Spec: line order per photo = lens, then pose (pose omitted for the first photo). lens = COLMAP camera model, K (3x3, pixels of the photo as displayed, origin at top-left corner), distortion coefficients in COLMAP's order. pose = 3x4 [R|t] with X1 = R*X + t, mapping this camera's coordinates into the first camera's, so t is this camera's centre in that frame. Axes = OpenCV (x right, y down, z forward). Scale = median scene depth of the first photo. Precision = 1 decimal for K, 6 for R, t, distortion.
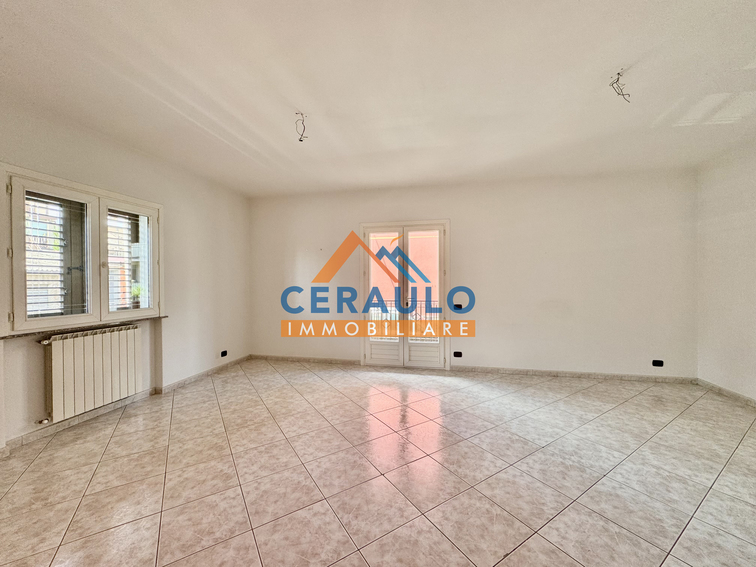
lens RADIAL K [[303.2, 0, 379.5], [0, 303.2, 283.3], [0, 0, 1]] dist [-0.003670, 0.001017]
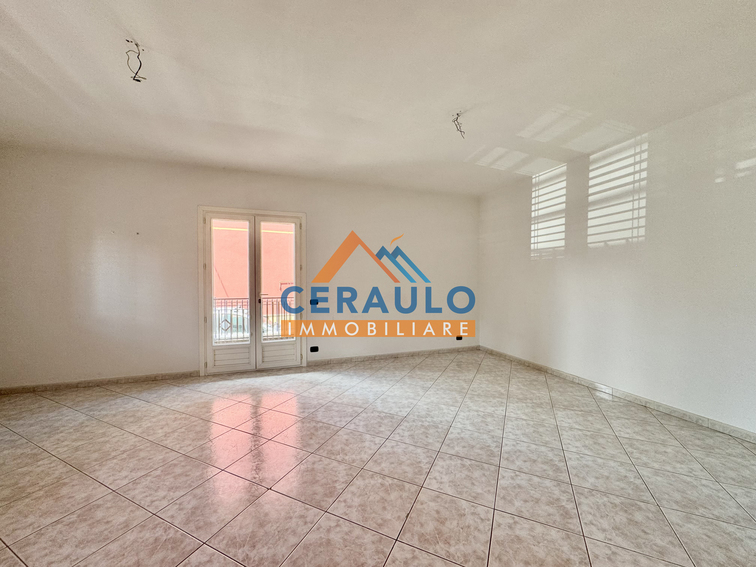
lens RADIAL K [[303.2, 0, 378.6], [0, 303.2, 282.6], [0, 0, 1]] dist [-0.003670, 0.001017]
pose [[0.846921, -0.003034, 0.531710, -0.142222], [0.002201, 0.999995, 0.002201, 0.019786], [-0.531714, -0.000694, 0.846924, 0.059785]]
